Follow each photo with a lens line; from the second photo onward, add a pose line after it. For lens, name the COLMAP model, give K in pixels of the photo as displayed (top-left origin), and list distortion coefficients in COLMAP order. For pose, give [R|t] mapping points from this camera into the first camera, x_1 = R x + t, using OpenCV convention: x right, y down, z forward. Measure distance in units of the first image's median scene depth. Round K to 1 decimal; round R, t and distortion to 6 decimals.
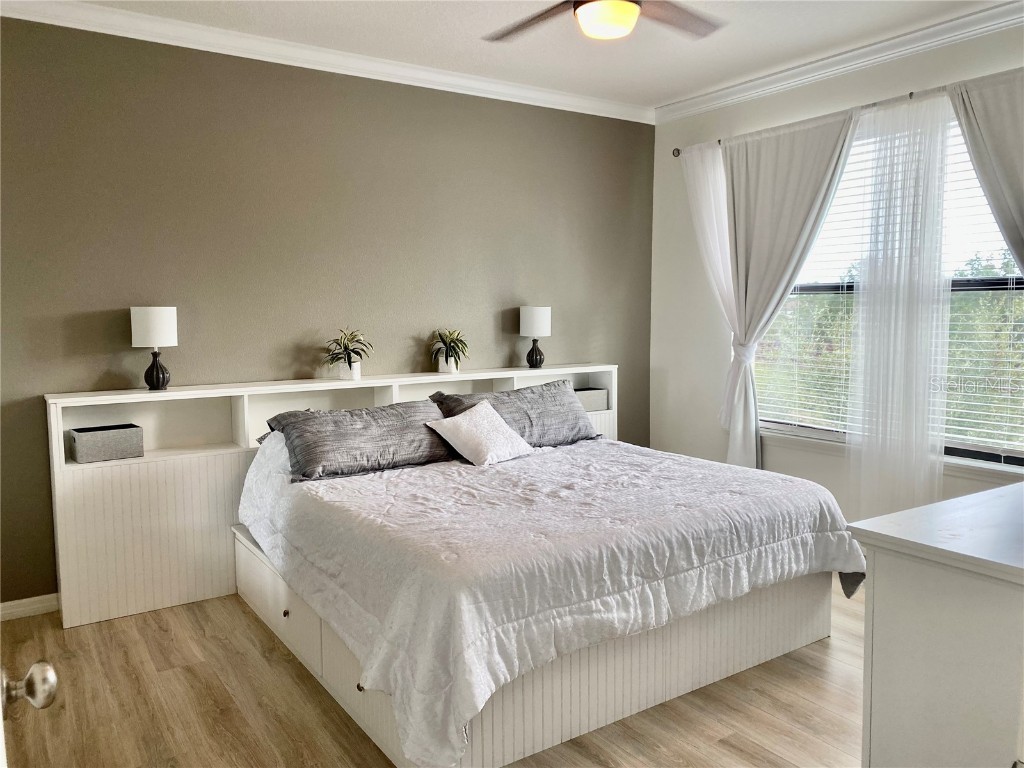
lens RADIAL K [[777.7, 0, 512.0], [0, 777.7, 384.0], [0, 0, 1]] dist [-0.000879, -0.000407]
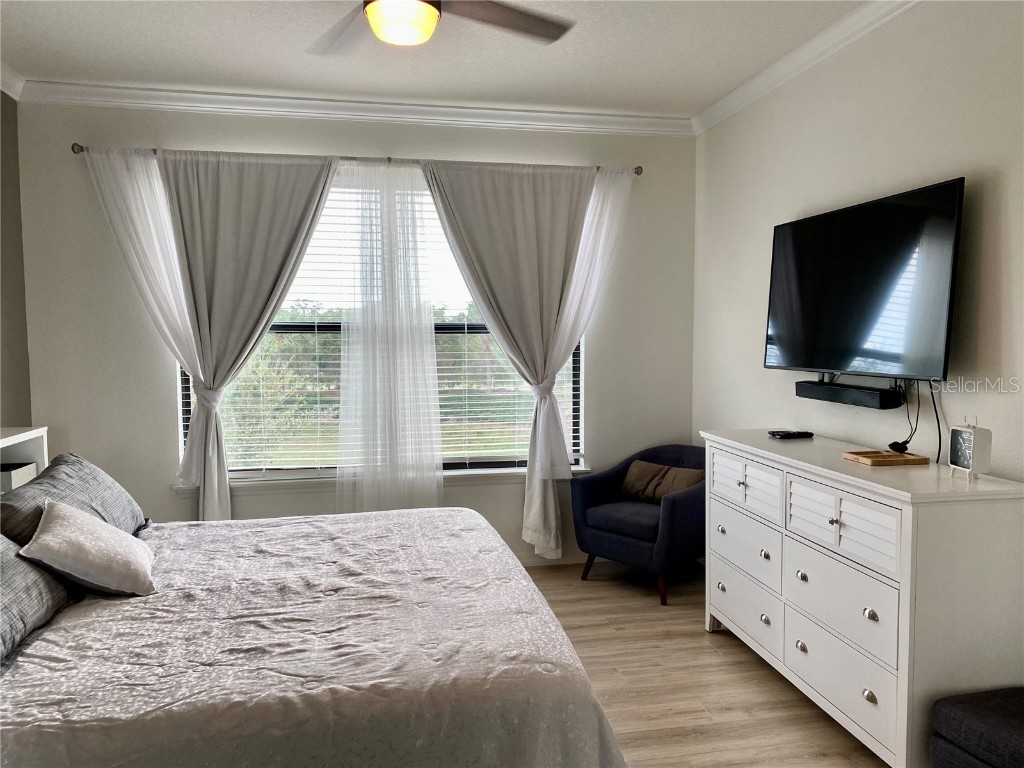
lens RADIAL K [[781.4, 0, 517.1], [0, 781.4, 380.1], [0, 0, 1]] dist [0.056576, -0.077918]
pose [[0.385537, -0.047600, 0.921464, -0.450071], [0.090227, 0.995827, 0.013691, -0.046851], [-0.918270, 0.077863, 0.388223, 0.381708]]
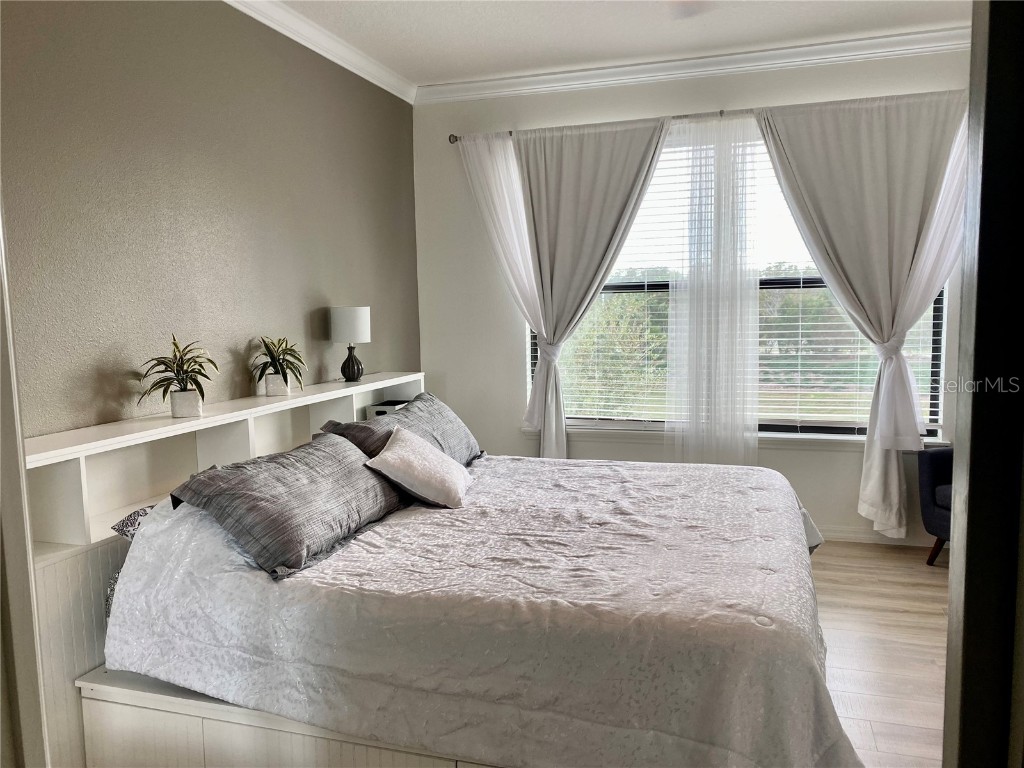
lens RADIAL K [[781.4, 0, 517.1], [0, 781.4, 380.1], [0, 0, 1]] dist [0.056576, -0.077918]
pose [[0.780145, -0.066851, 0.622017, -0.409824], [0.072234, 0.997250, 0.016582, -0.027394], [-0.621415, 0.031995, 0.782828, 0.290915]]
